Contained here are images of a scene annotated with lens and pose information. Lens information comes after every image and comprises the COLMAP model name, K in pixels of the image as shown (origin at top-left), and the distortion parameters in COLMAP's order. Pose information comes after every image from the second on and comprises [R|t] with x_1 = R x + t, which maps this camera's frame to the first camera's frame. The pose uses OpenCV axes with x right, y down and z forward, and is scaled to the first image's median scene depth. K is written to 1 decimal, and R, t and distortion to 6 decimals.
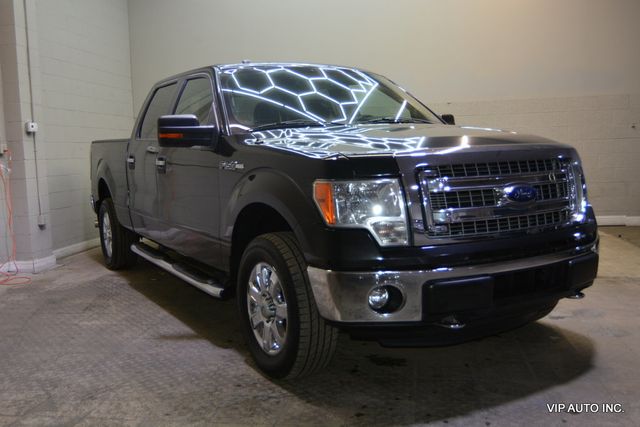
lens RADIAL K [[628.5, 0, 320.0], [0, 628.5, 213.5], [0, 0, 1]] dist [-0.004946, 0.017115]
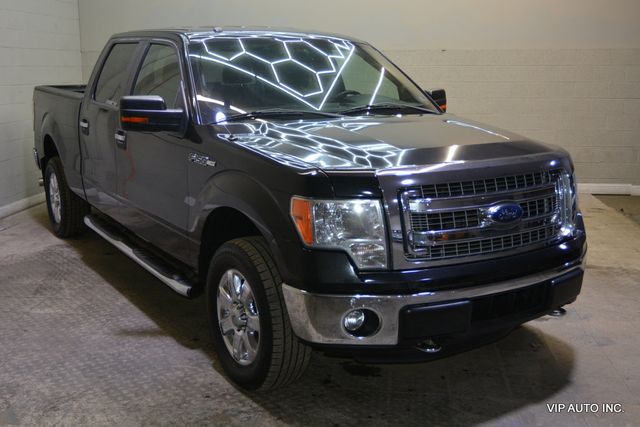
lens RADIAL K [[731.8, 0, 320.0], [0, 731.8, 213.5], [0, 0, 1]] dist [0.012334, 0.008980]
pose [[0.998785, 0.027309, 0.041022, -0.010104], [-0.031472, 0.994022, 0.104548, -0.127460], [-0.037922, -0.105712, 0.993673, -0.096038]]
